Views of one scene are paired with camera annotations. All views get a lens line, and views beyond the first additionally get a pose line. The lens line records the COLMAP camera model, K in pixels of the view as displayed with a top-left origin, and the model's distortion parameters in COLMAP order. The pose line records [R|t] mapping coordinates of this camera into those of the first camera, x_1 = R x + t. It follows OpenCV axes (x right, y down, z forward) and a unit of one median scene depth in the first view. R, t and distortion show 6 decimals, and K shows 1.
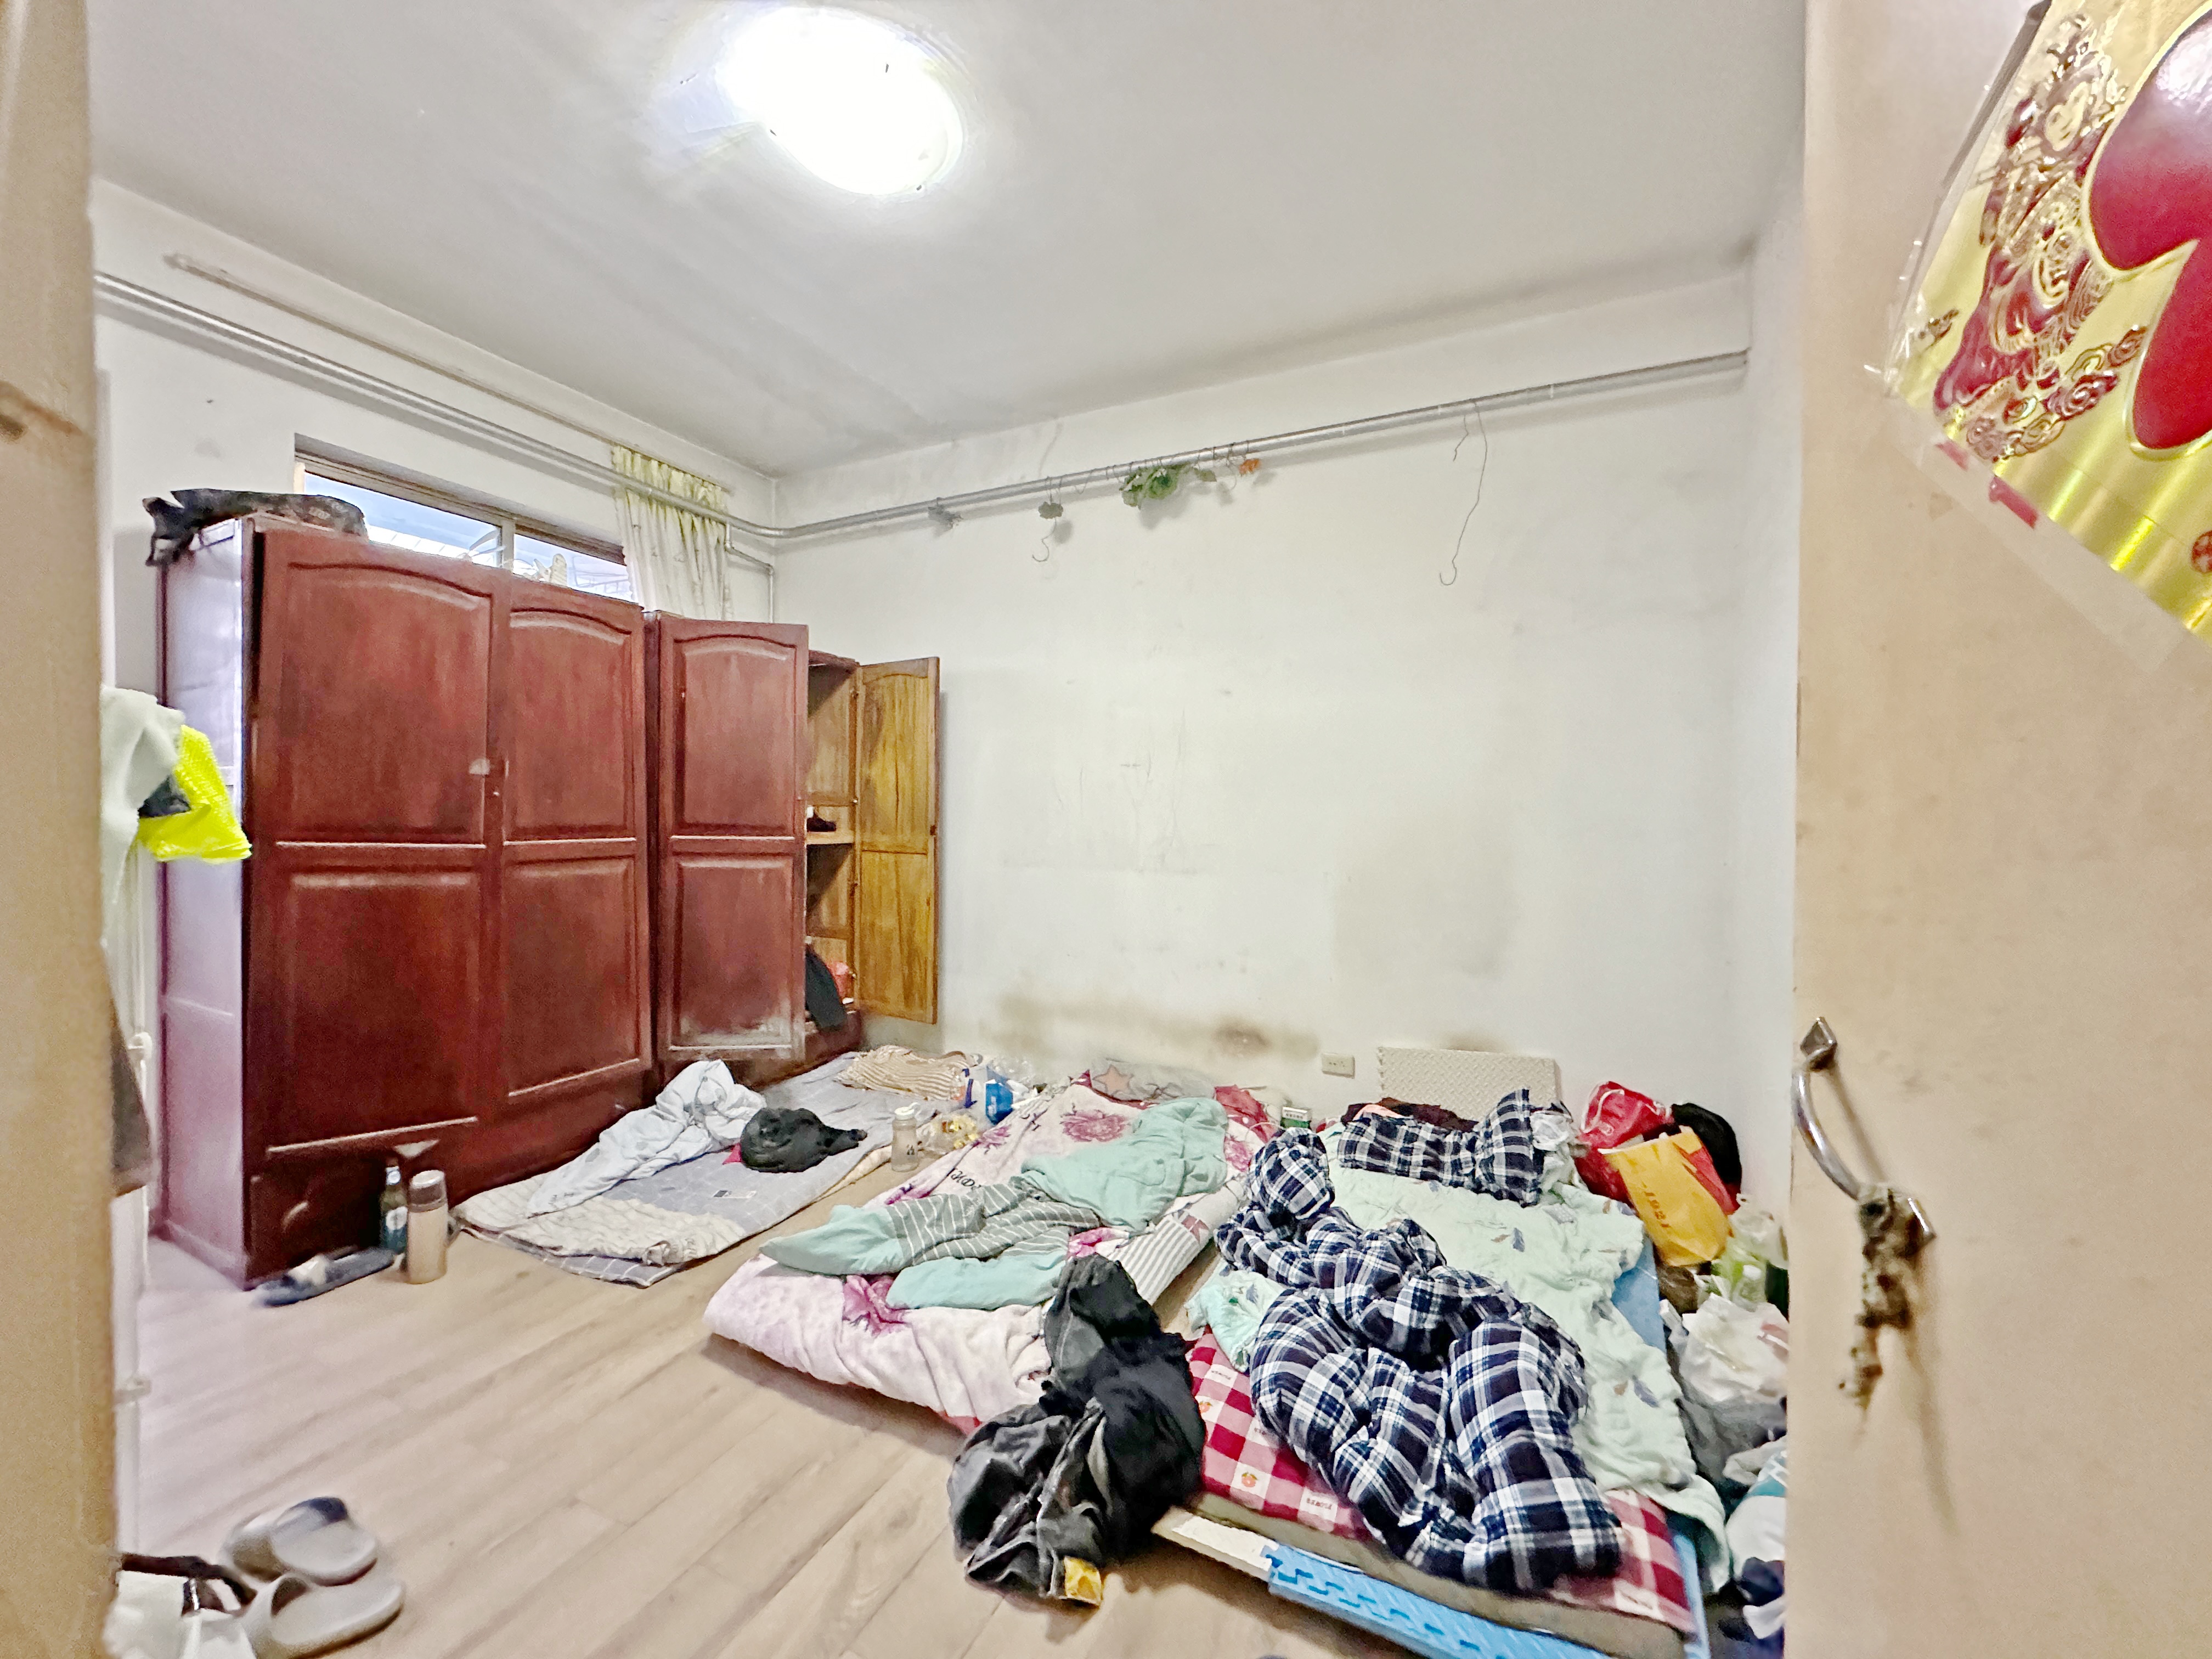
lens RADIAL K [[880.3, 0, 1116.1], [0, 880.3, 828.5], [0, 0, 1]] dist [-0.001401, -0.000135]
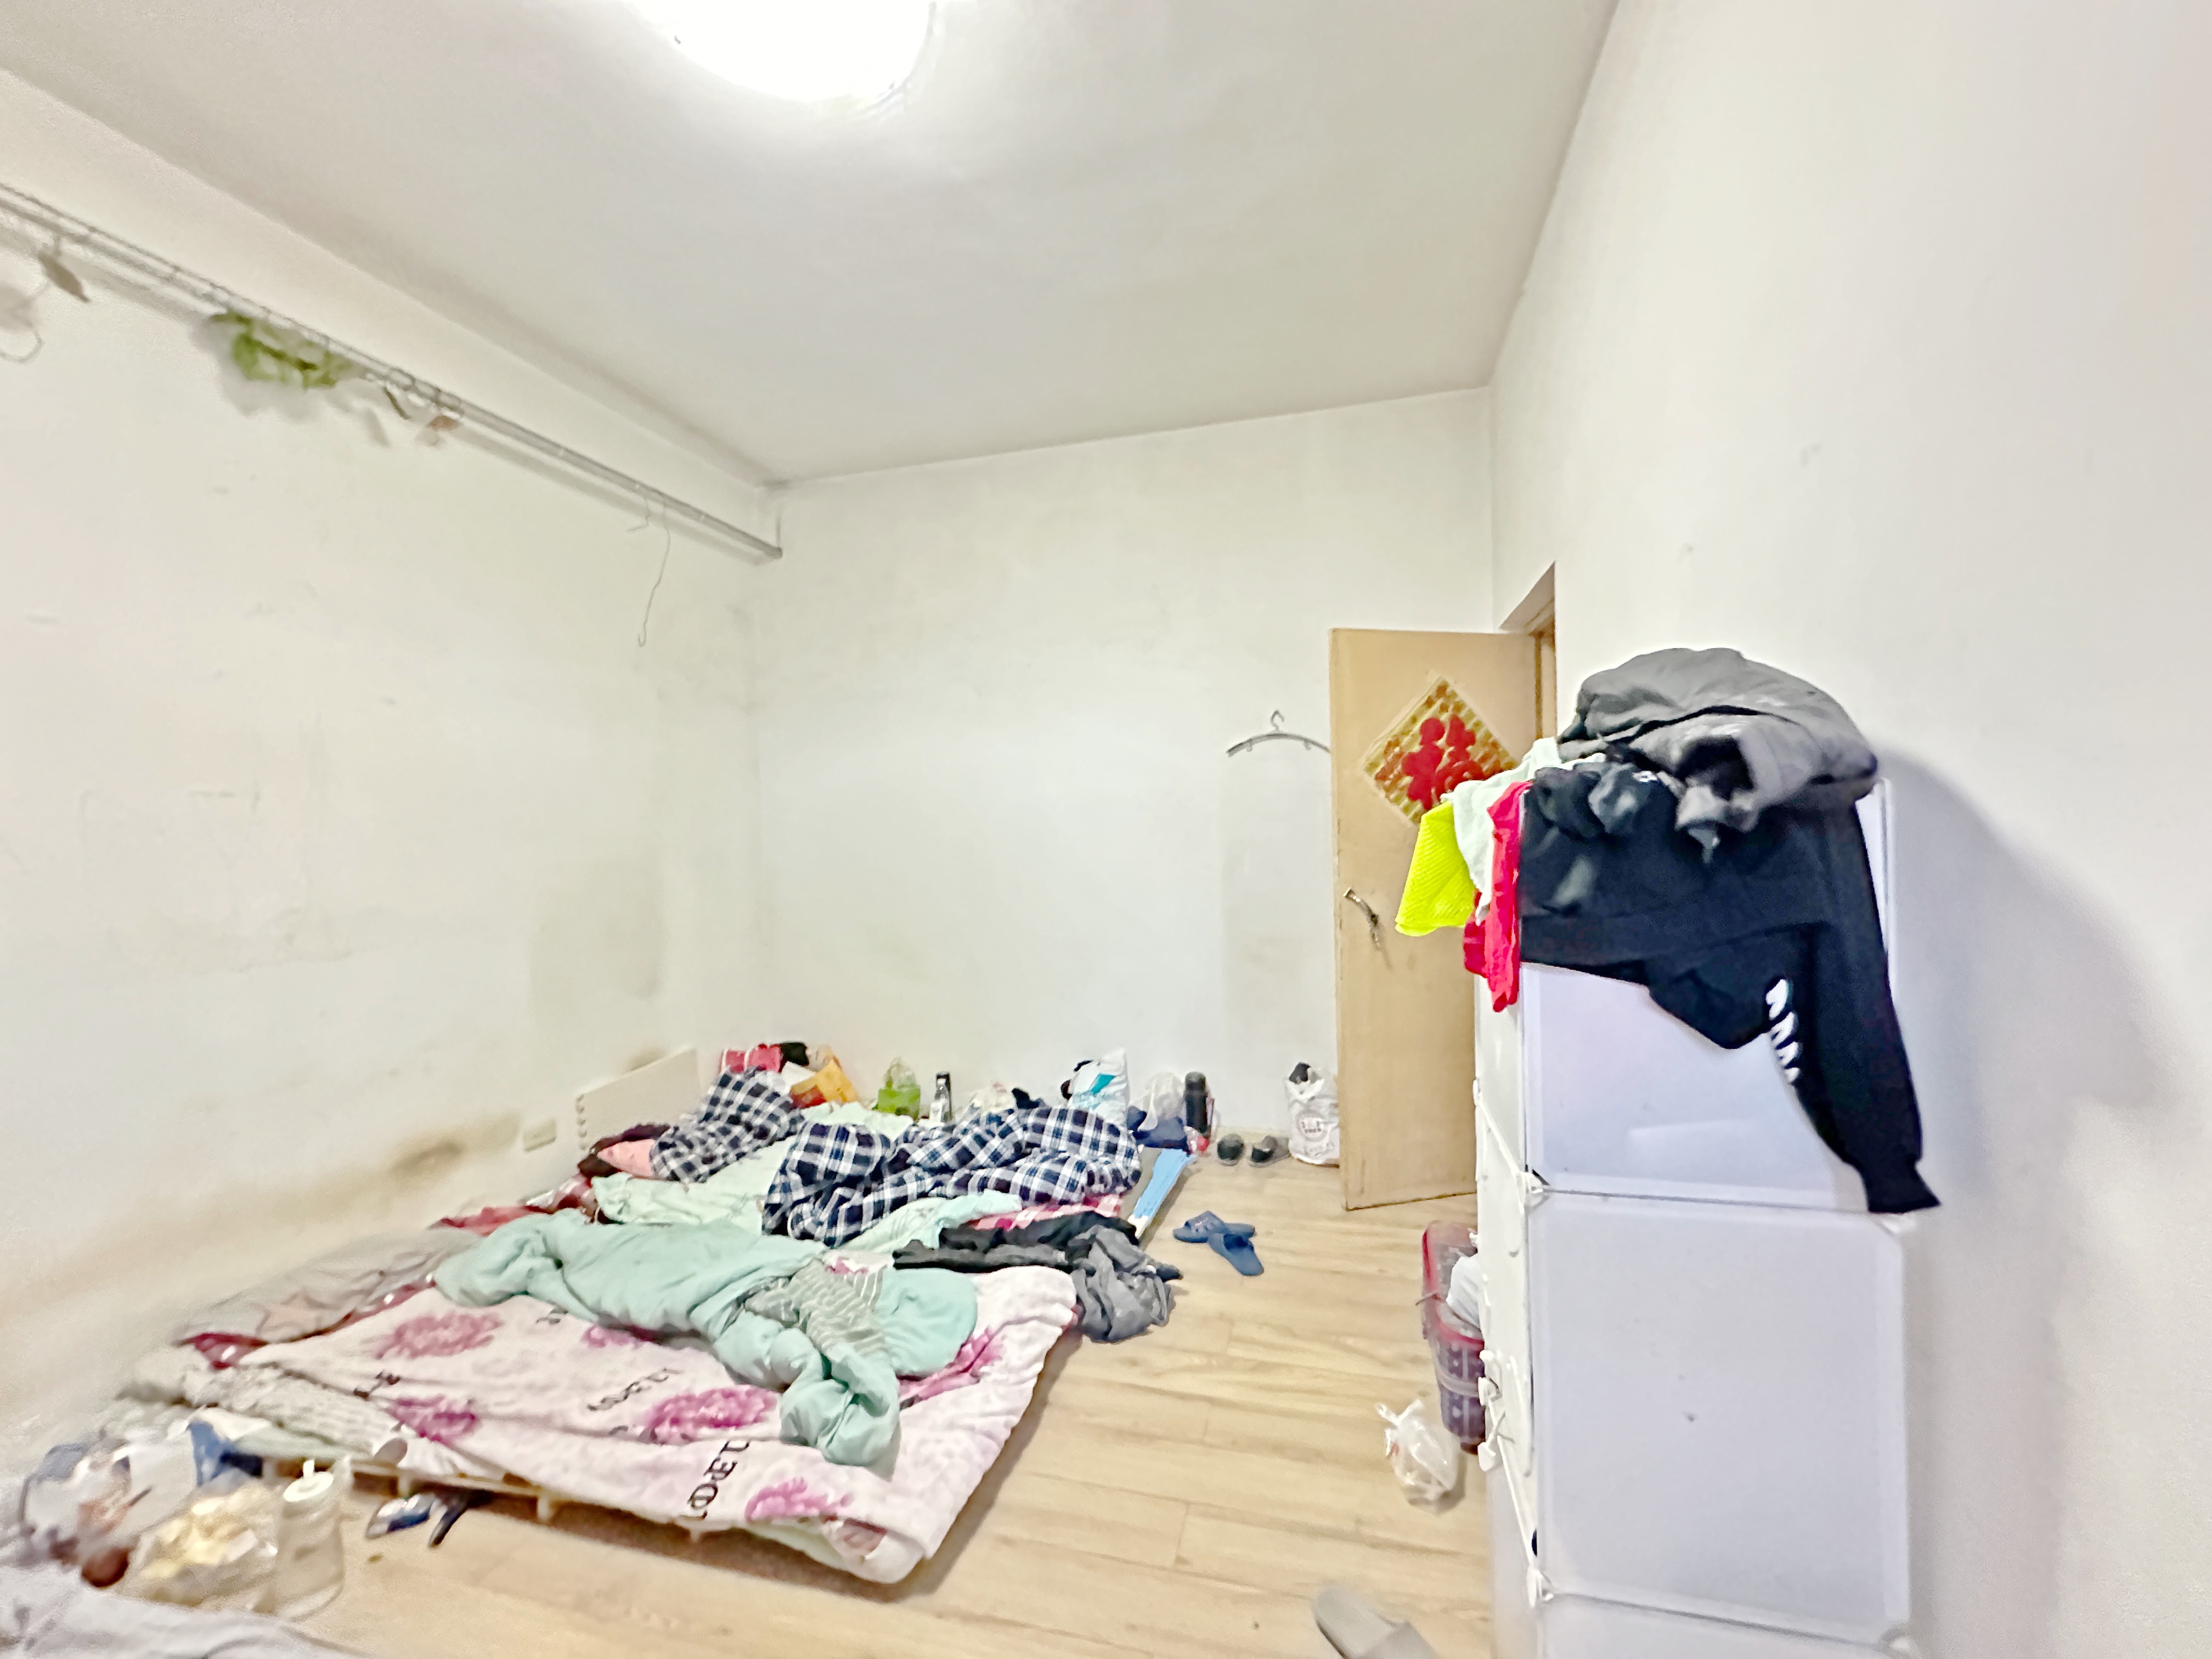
lens RADIAL K [[880.3, 0, 1112.4], [0, 880.3, 827.9], [0, 0, 1]] dist [-0.001401, -0.000135]
pose [[-0.180058, -0.009500, 0.983610, -0.734209], [0.032130, 0.999363, 0.015534, -0.042758], [-0.983131, 0.034400, -0.179638, 0.565037]]
